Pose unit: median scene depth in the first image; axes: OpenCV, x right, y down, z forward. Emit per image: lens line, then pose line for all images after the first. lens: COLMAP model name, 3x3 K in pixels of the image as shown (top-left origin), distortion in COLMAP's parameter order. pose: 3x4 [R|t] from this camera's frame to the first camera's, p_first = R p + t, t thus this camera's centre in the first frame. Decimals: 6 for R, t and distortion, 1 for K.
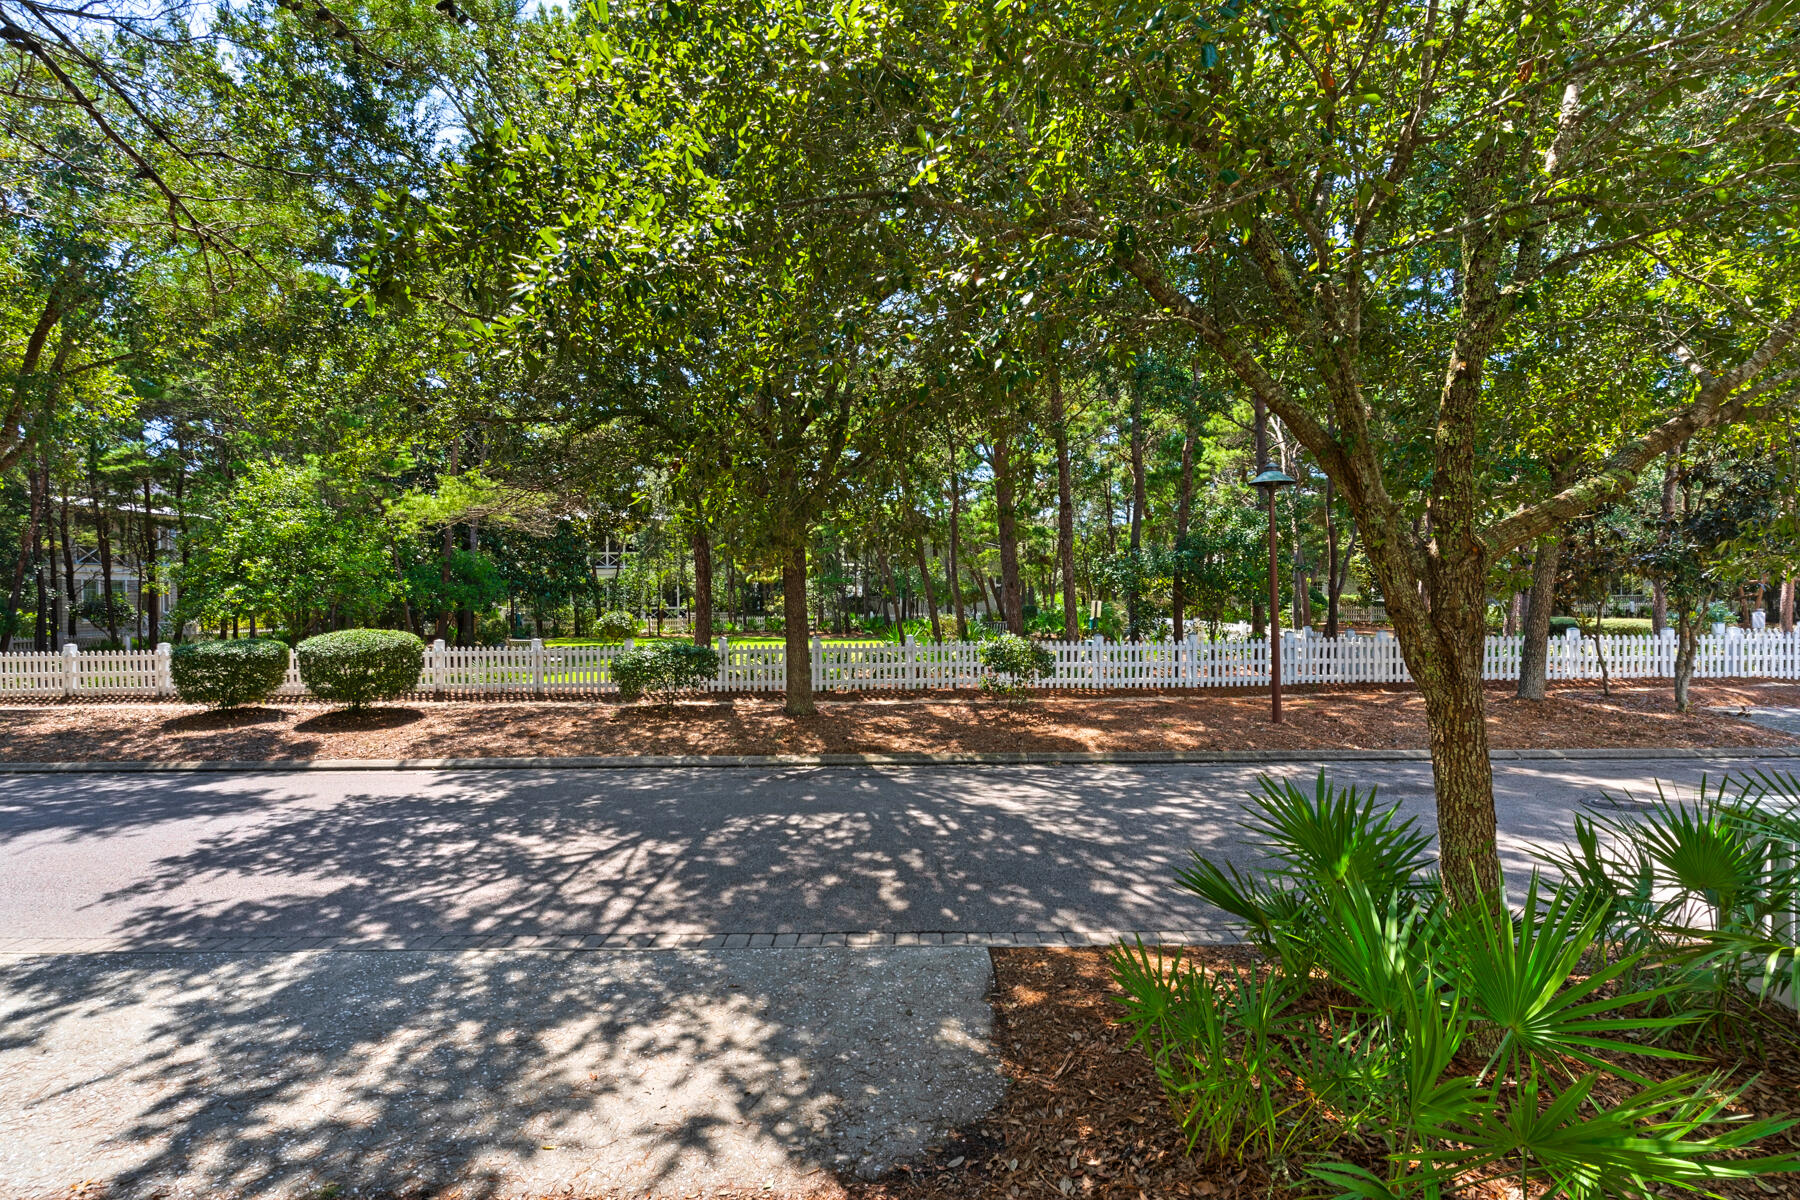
lens RADIAL K [[851.4, 0, 896.5], [0, 851.4, 601.1], [0, 0, 1]] dist [-0.000105, -0.000755]
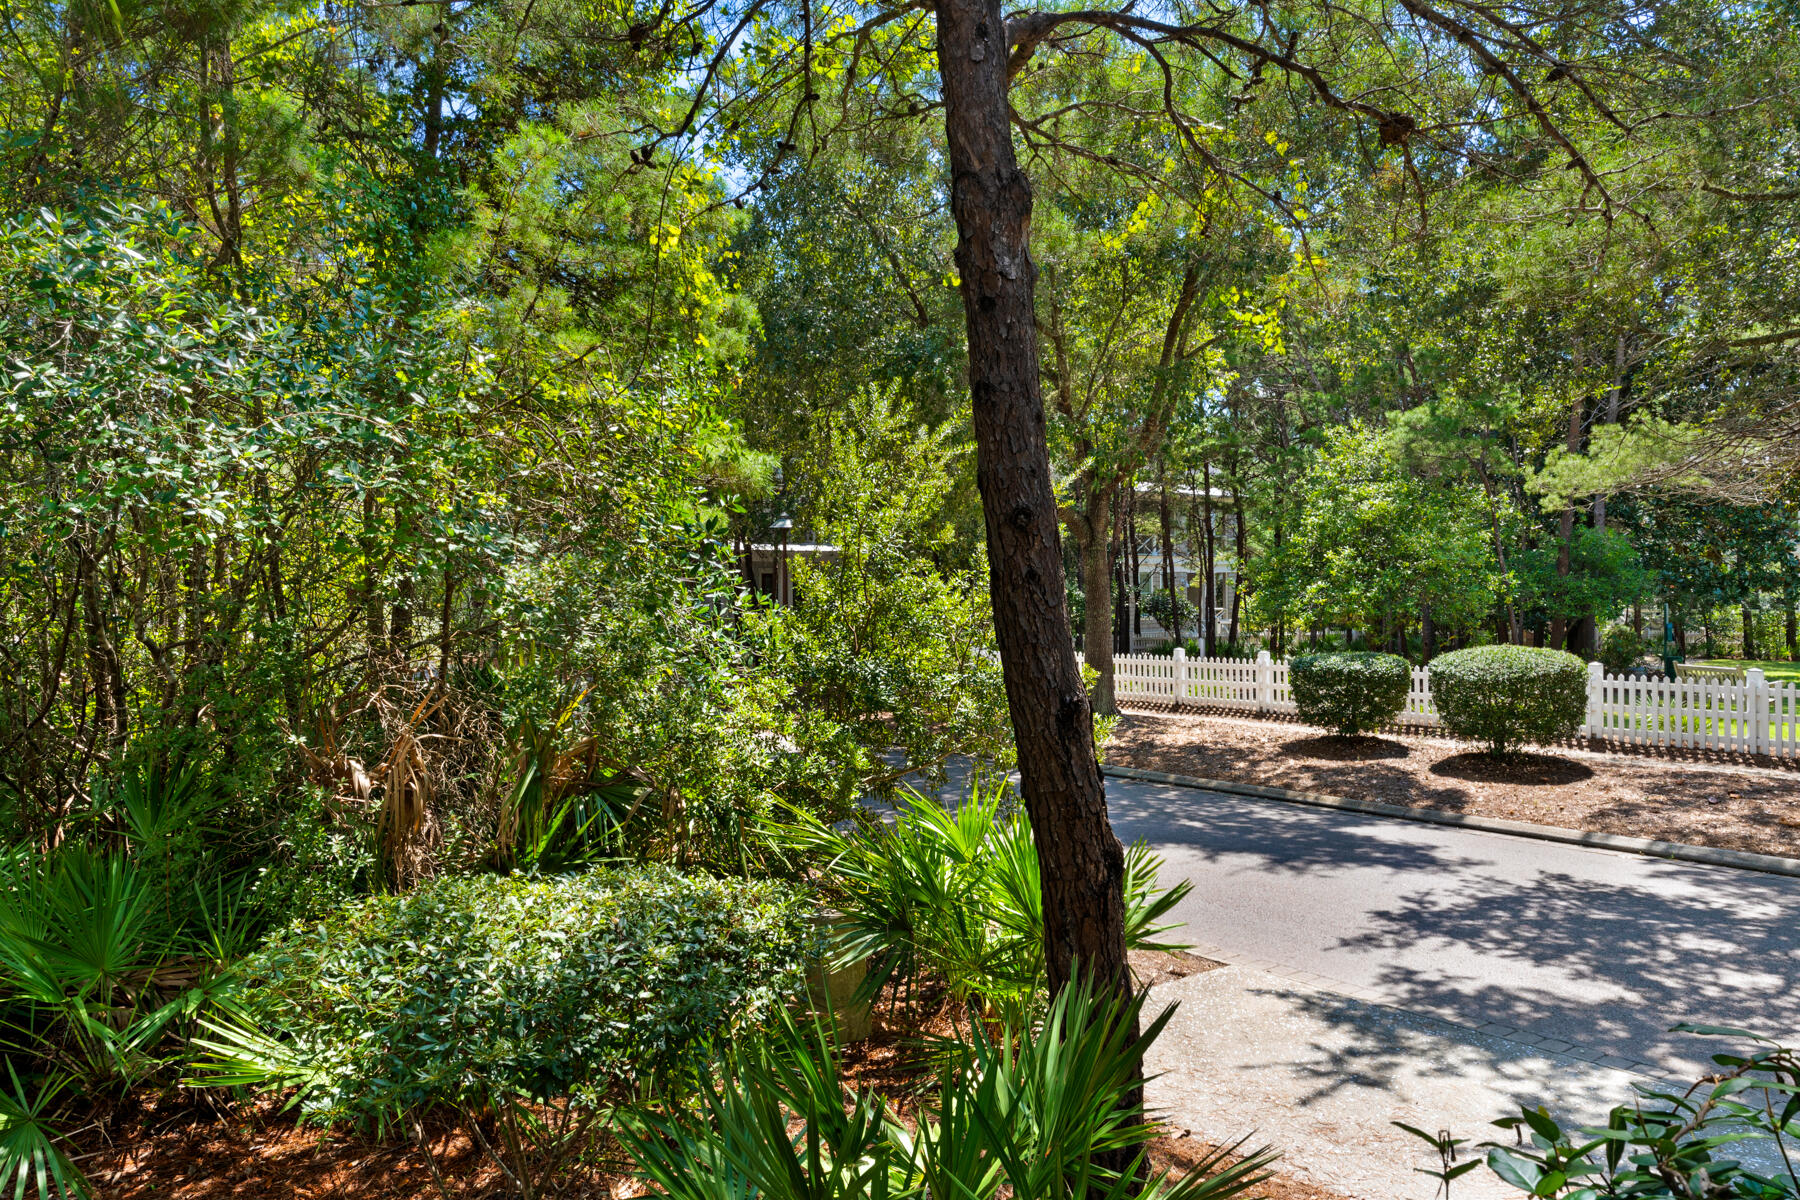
lens RADIAL K [[1290.9, 0, 896.2], [0, 1290.9, 592.3], [0, 0, 1]] dist [0.025701, 0.000390]
pose [[0.624296, 0.005922, -0.781166, -0.078780], [-0.004384, 0.999982, 0.004078, -0.016872], [0.781176, 0.000879, 0.624310, -0.132025]]
